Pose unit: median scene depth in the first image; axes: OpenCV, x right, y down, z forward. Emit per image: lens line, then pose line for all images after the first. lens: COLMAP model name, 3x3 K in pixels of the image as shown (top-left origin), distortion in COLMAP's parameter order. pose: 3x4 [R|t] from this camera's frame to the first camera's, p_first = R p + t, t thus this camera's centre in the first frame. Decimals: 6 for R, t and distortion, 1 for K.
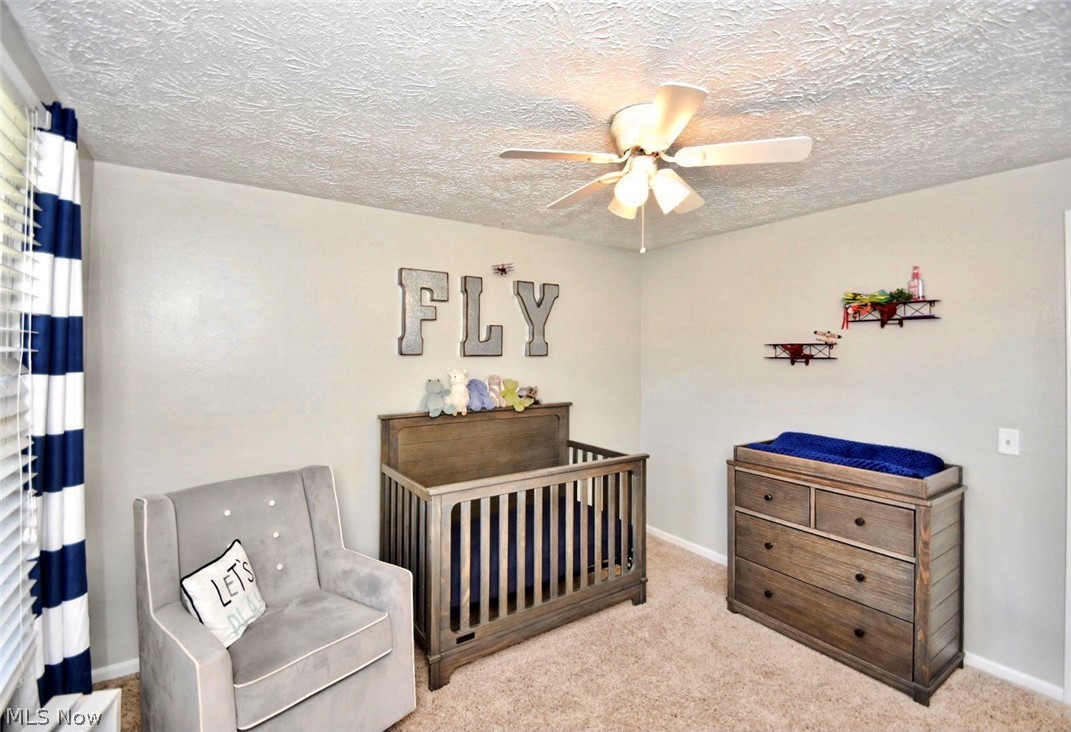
lens RADIAL K [[488.1, 0, 538.3], [0, 488.1, 357.3], [0, 0, 1]] dist [-0.006260, -0.002388]
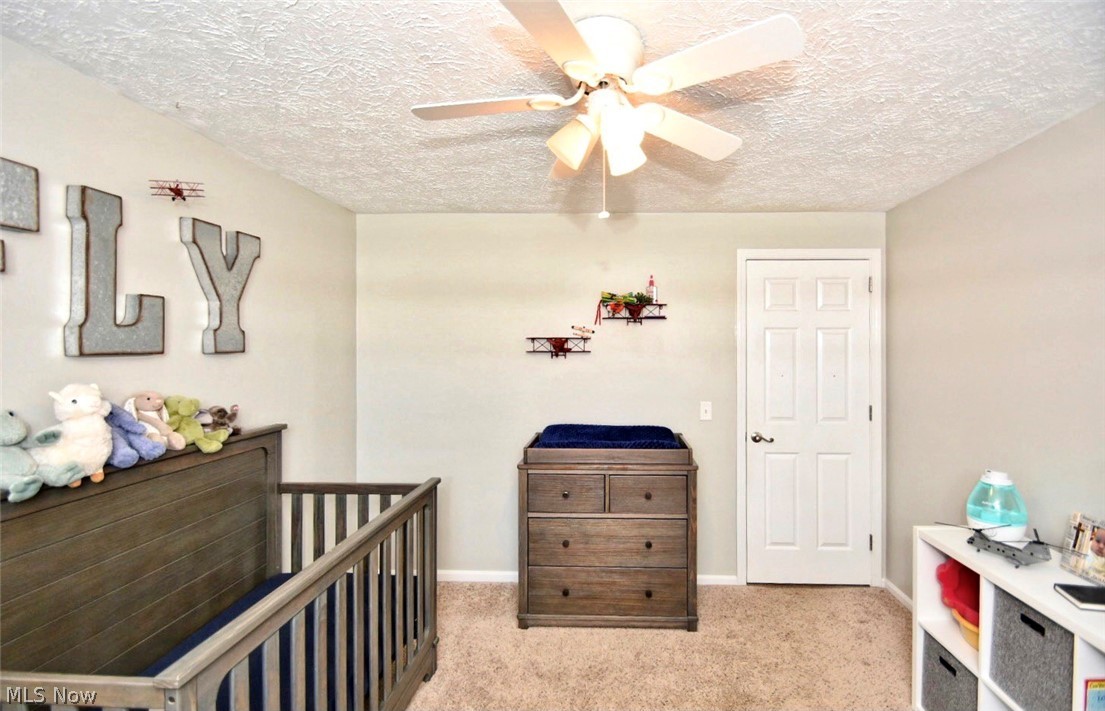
lens RADIAL K [[489.3, 0, 552.9], [0, 489.3, 350.9], [0, 0, 1]] dist [-0.003003, -0.001188]
pose [[0.579521, -0.011306, 0.814879, -0.312155], [0.008389, 0.999934, 0.007908, -0.008006], [-0.814914, 0.002253, 0.579577, 0.415487]]
